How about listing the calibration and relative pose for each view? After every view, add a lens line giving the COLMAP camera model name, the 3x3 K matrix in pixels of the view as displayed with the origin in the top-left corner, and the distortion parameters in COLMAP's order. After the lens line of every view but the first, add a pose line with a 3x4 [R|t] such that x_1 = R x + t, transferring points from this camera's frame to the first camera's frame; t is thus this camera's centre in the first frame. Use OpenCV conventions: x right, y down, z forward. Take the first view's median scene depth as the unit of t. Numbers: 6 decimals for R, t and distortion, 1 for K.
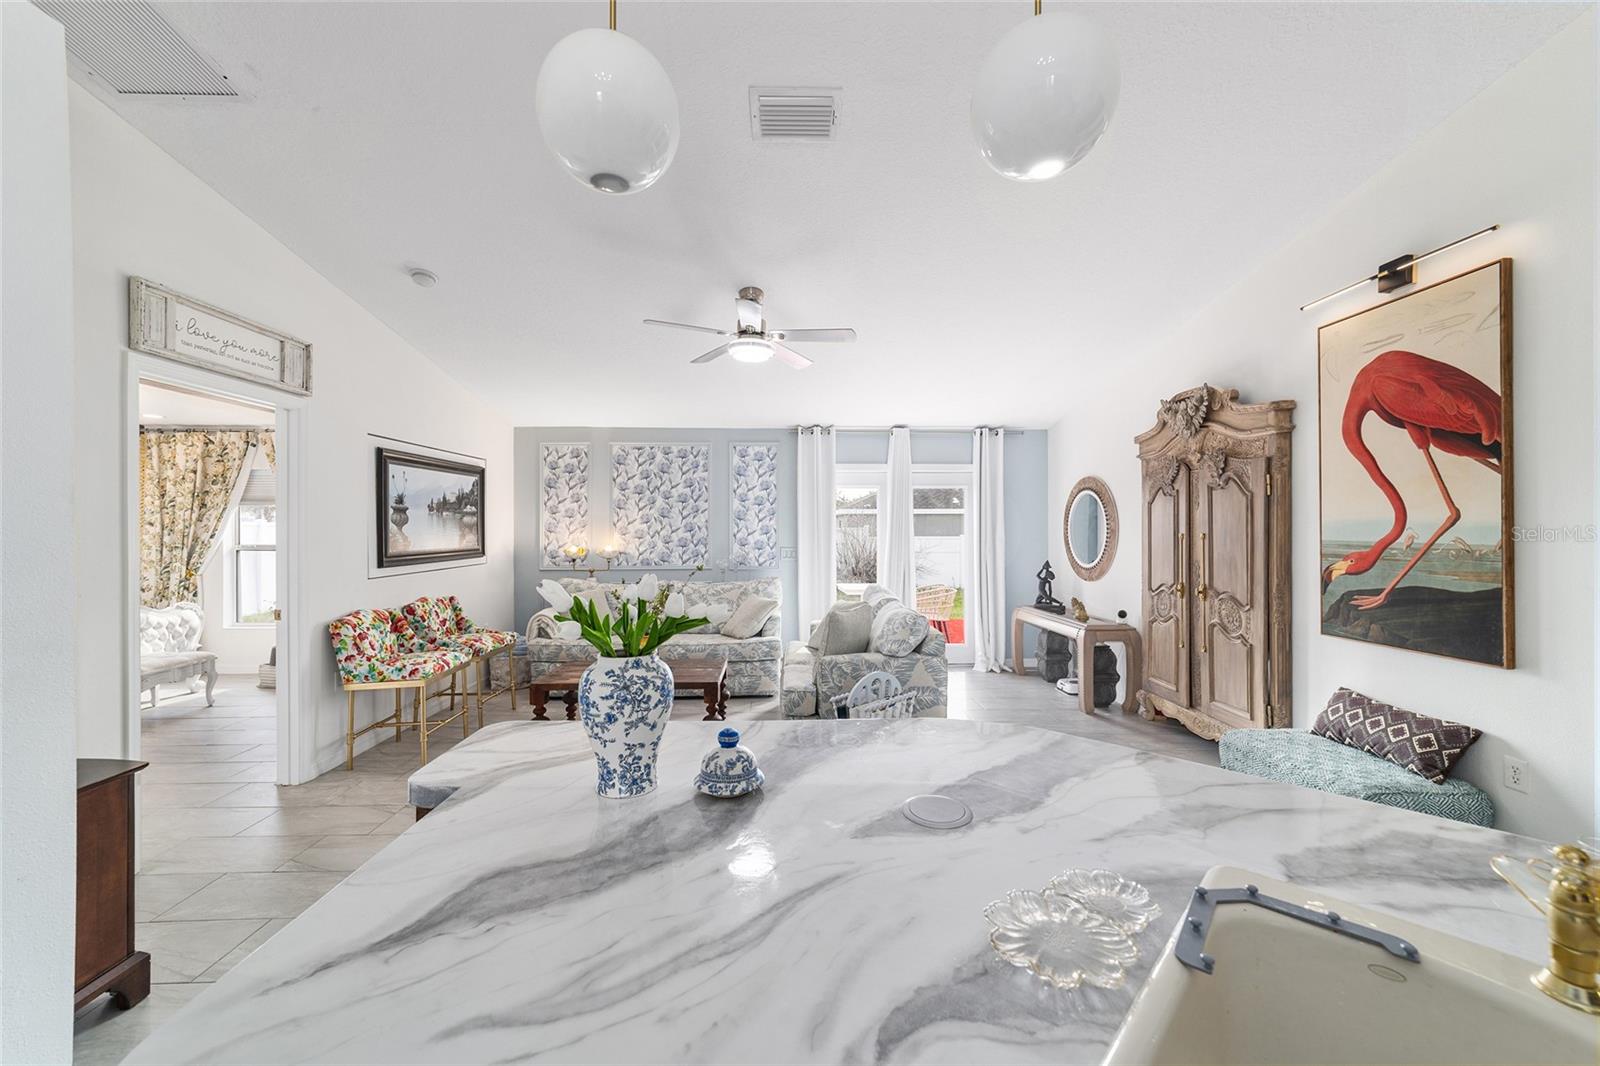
lens RADIAL K [[612.8, 0, 792.7], [0, 612.8, 529.1], [0, 0, 1]] dist [-0.015610, 0.007192]
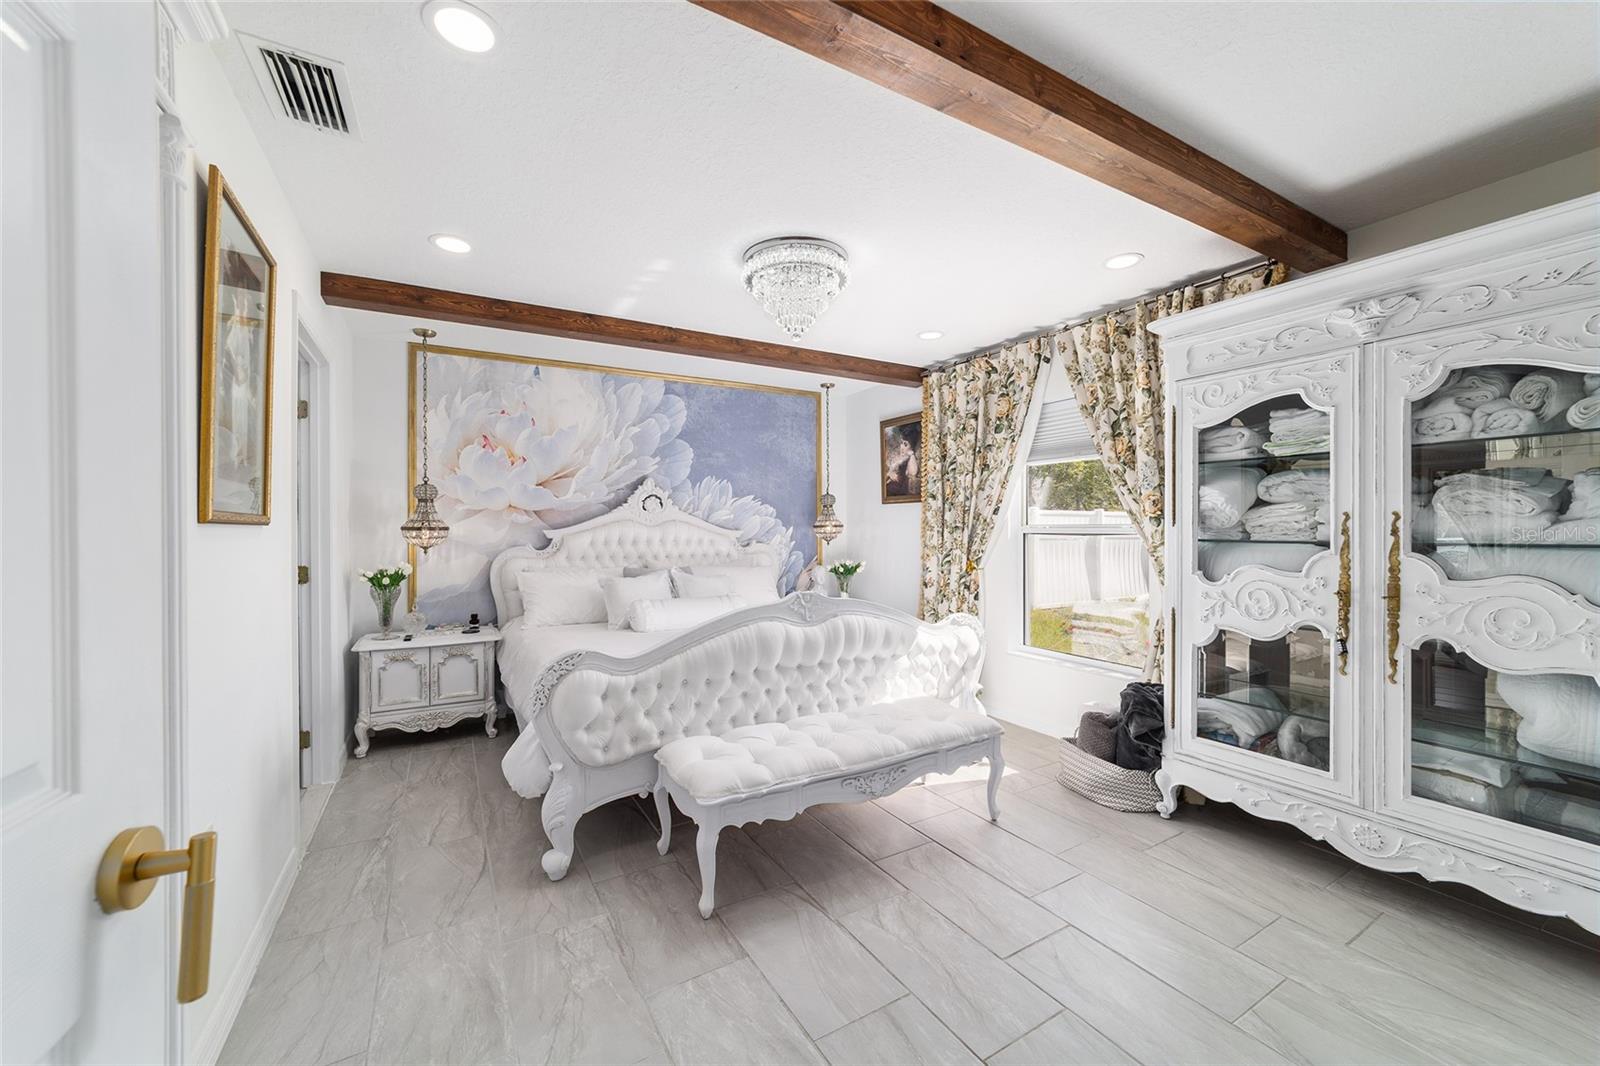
lens RADIAL K [[612.8, 0, 802.2], [0, 612.8, 526.4], [0, 0, 1]] dist [-0.015610, 0.007192]
pose [[0.485355, -0.001881, -0.874315, -0.699116], [0.000787, 0.999998, -0.001714, 0.043016], [0.874317, 0.000143, 0.485356, 0.725222]]
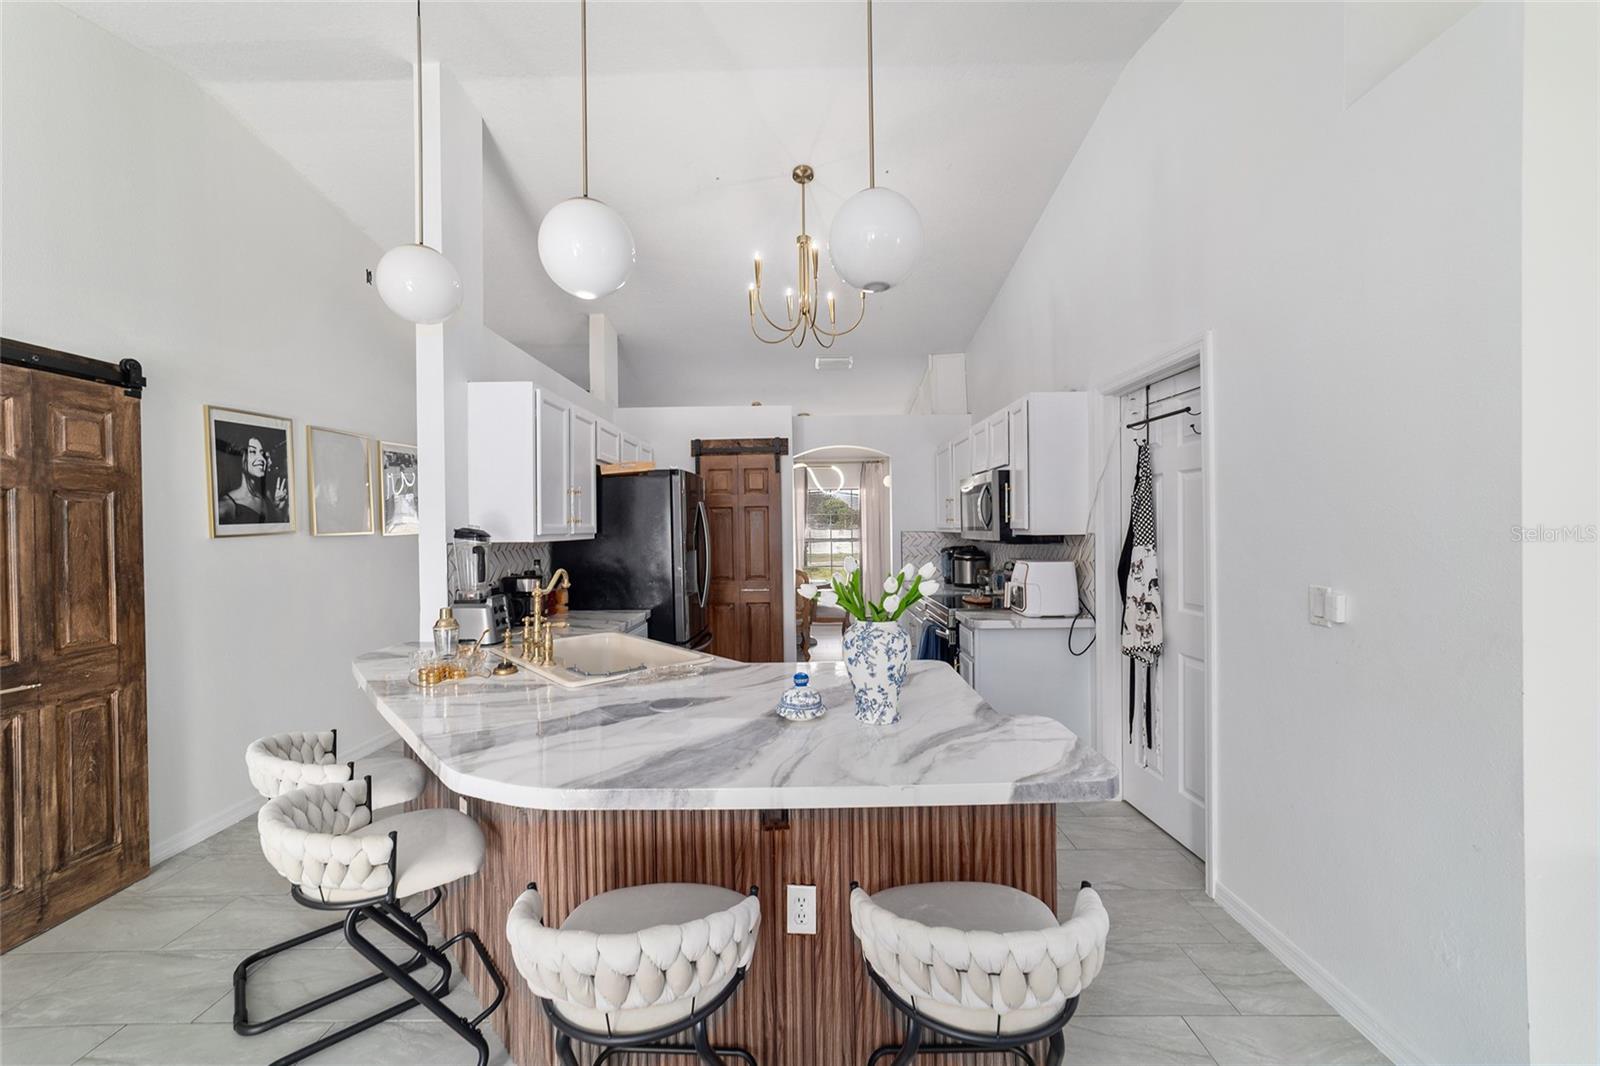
lens RADIAL K [[612.8, 0, 798.3], [0, 612.8, 530.4], [0, 0, 1]] dist [-0.015610, 0.007192]
pose [[-0.998997, 0.015653, 0.041963, -0.046558], [0.015953, 0.999849, 0.006830, -0.000780], [-0.041850, 0.007493, -0.999096, 0.678560]]
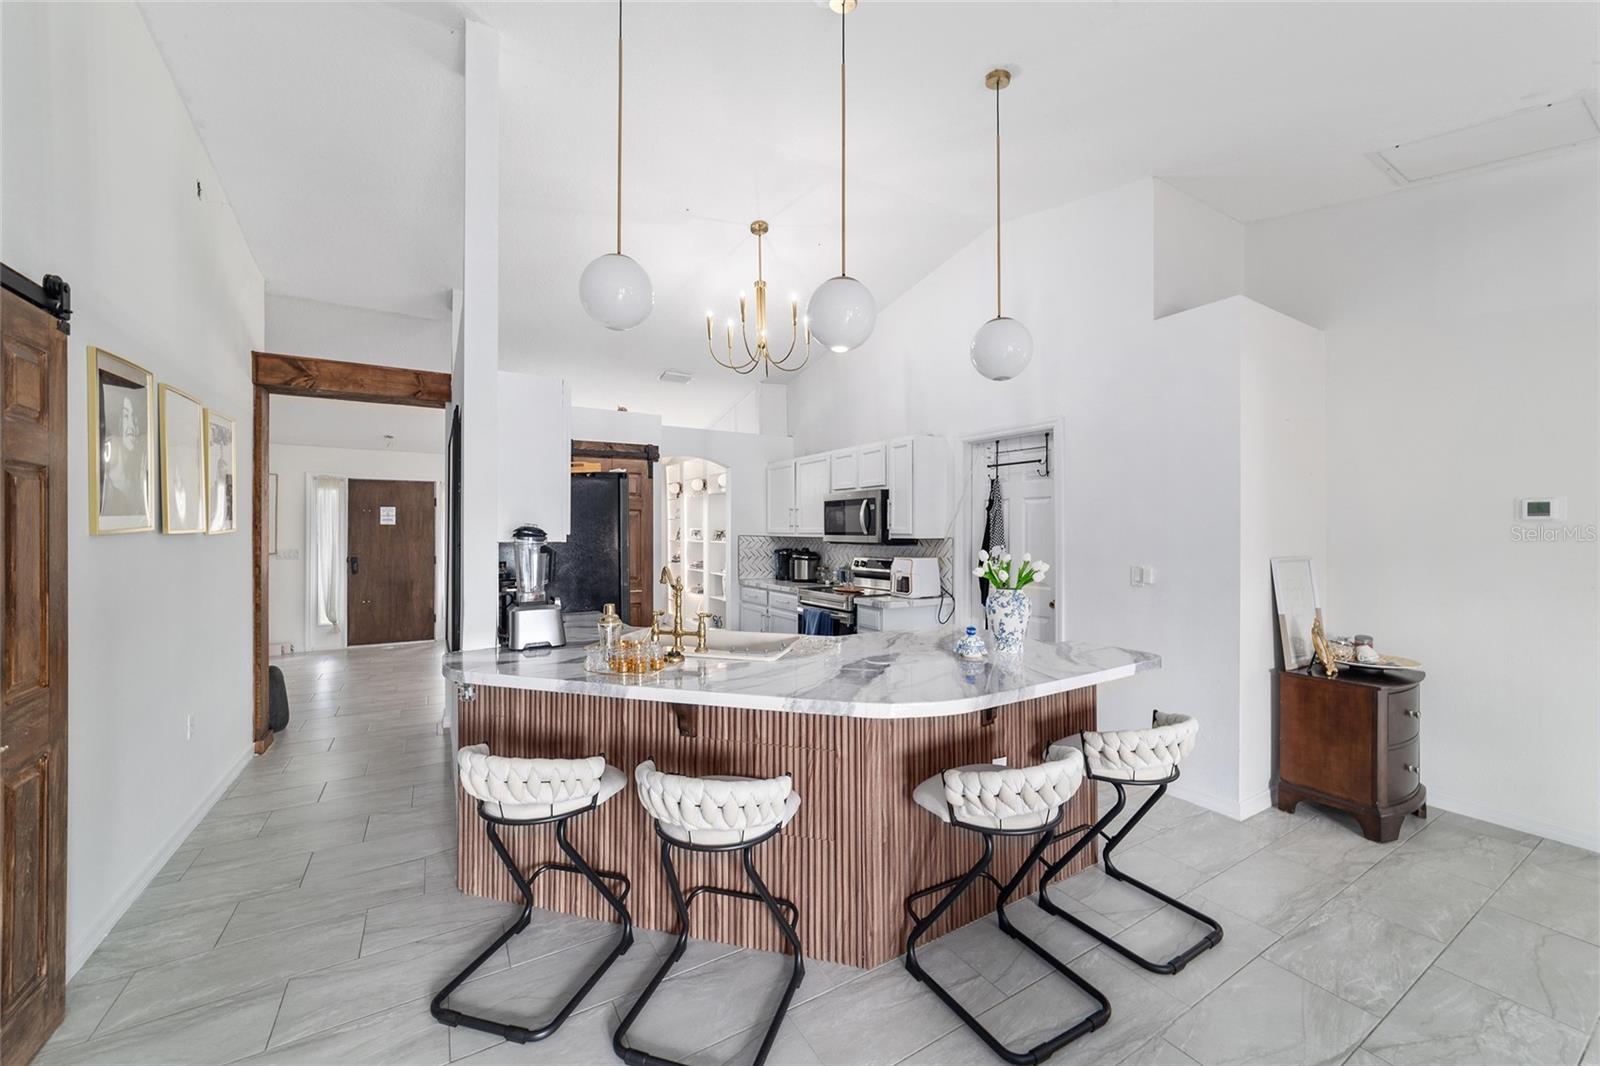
lens RADIAL K [[612.8, 0, 799.1], [0, 612.8, 529.8], [0, 0, 1]] dist [-0.015610, 0.007192]
pose [[-0.871232, 0.001842, -0.490868, 0.408416], [0.001165, 0.999998, 0.001685, -0.002219], [0.490870, 0.000896, -0.871232, 0.723134]]
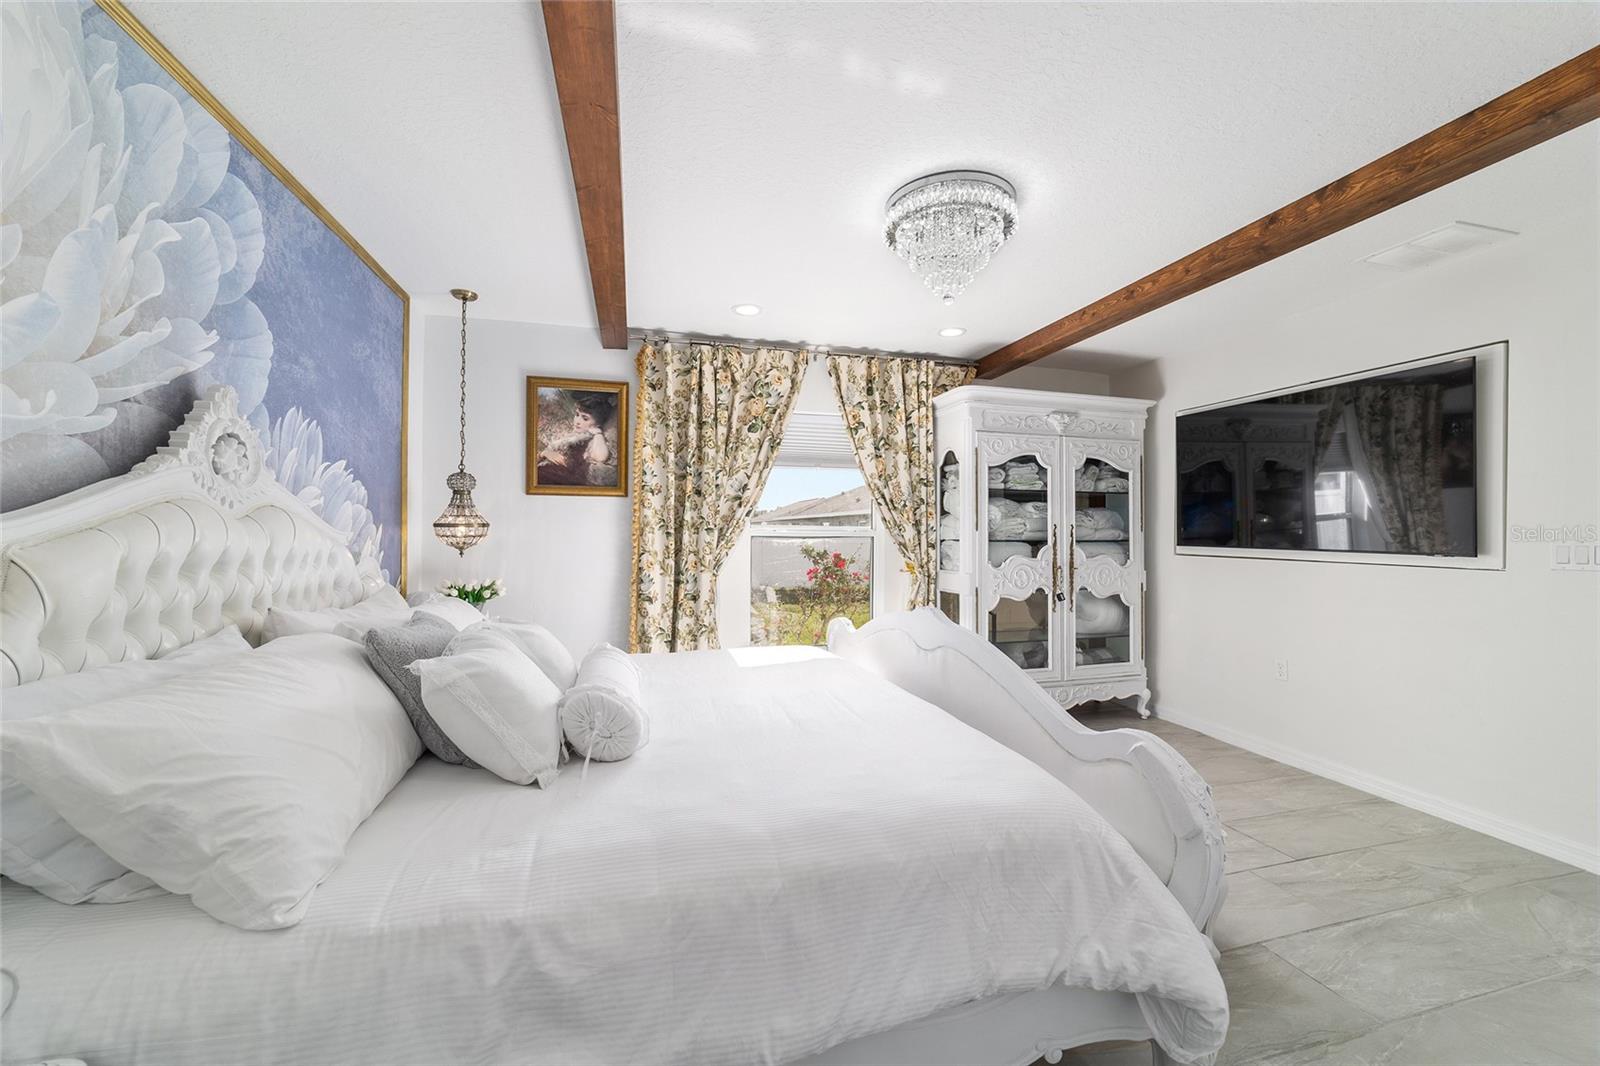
lens RADIAL K [[612.8, 0, 796.4], [0, 612.8, 528.4], [0, 0, 1]] dist [-0.015610, 0.007192]
pose [[0.970993, 0.007966, 0.238976, -1.552725], [-0.006253, 0.999949, -0.007924, 0.047078], [-0.239027, 0.006200, 0.970993, 0.543221]]
